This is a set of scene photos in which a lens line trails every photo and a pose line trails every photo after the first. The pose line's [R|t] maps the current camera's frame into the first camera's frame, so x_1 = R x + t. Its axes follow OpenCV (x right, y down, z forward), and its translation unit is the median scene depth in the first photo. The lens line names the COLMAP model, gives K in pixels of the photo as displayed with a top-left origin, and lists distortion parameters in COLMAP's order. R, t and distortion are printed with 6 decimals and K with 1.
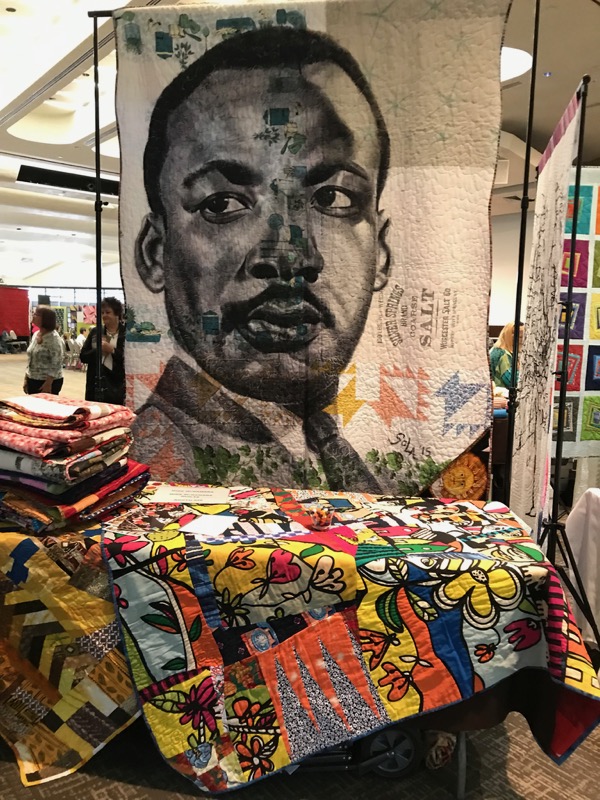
lens RADIAL K [[656.1, 0, 300.0], [0, 656.1, 400.0], [0, 0, 1]] dist [0.014886, -0.010159]
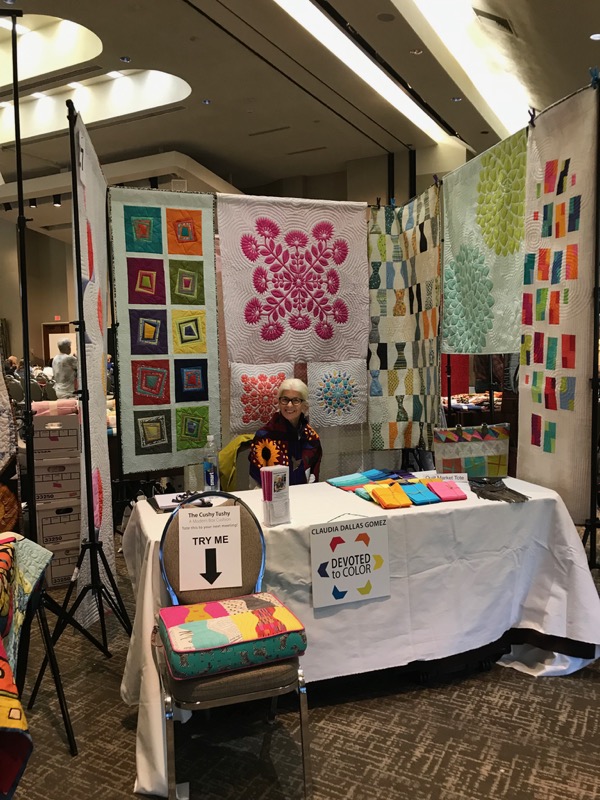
lens RADIAL K [[656.1, 0, 299.9], [0, 656.1, 399.4], [0, 0, 1]] dist [0.014886, -0.010159]
pose [[0.917376, -0.081396, 0.389609, 0.213127], [0.090798, 0.995853, -0.005743, 0.004286], [-0.387526, 0.040644, 0.920962, -0.033986]]
